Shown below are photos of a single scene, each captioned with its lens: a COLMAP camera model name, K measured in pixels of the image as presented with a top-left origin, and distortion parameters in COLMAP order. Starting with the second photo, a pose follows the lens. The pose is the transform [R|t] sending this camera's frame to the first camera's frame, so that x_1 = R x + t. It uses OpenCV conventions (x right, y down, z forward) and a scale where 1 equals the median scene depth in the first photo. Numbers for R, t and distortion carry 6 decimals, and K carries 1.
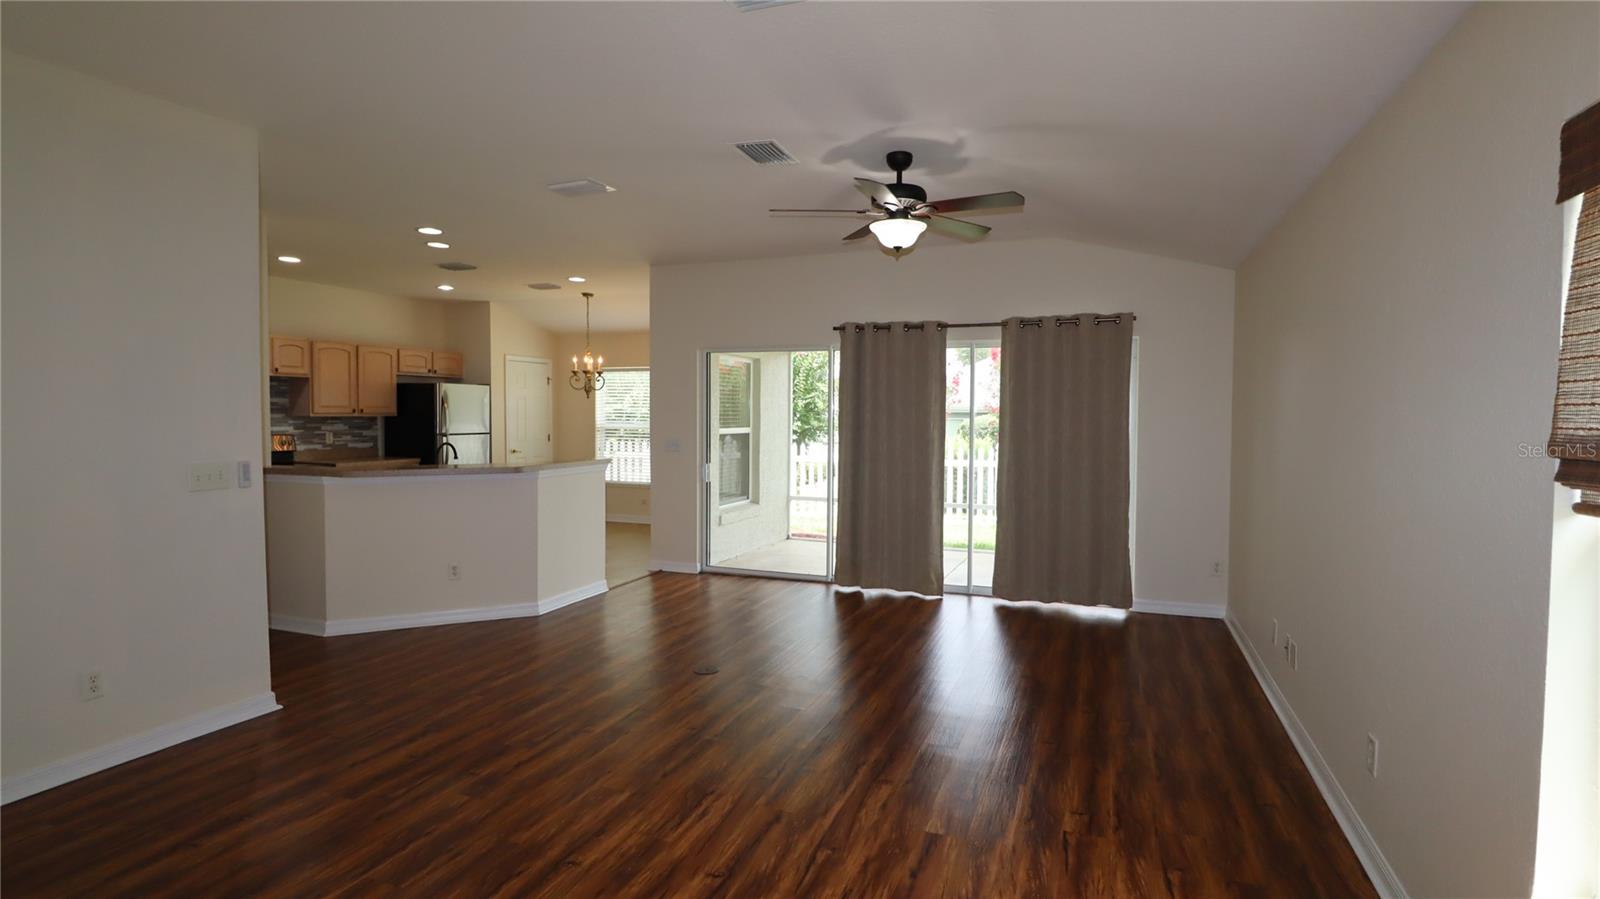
lens RADIAL K [[777.9, 0, 800.0], [0, 777.9, 449.5], [0, 0, 1]] dist [0.078007, -0.016001]
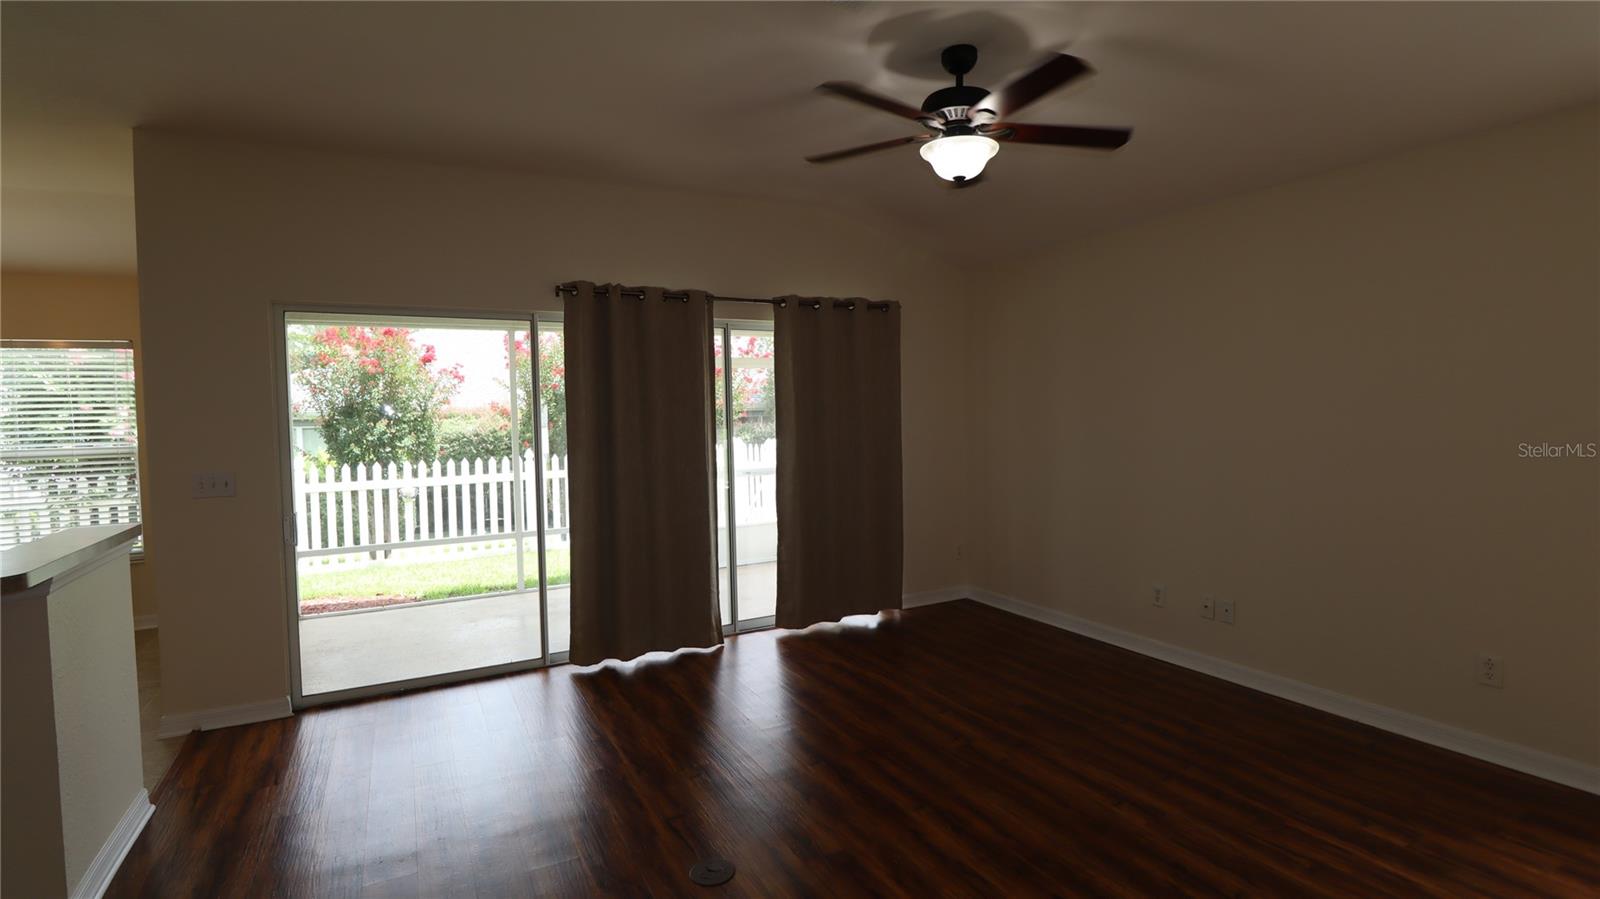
lens RADIAL K [[780.7, 0, 799.0], [0, 780.7, 440.6], [0, 0, 1]] dist [0.011986, -0.015879]
pose [[0.653772, -0.049735, 0.755055, -0.355849], [0.066705, 0.997741, 0.007964, -0.016474], [-0.753746, 0.045159, 0.655613, 0.427744]]
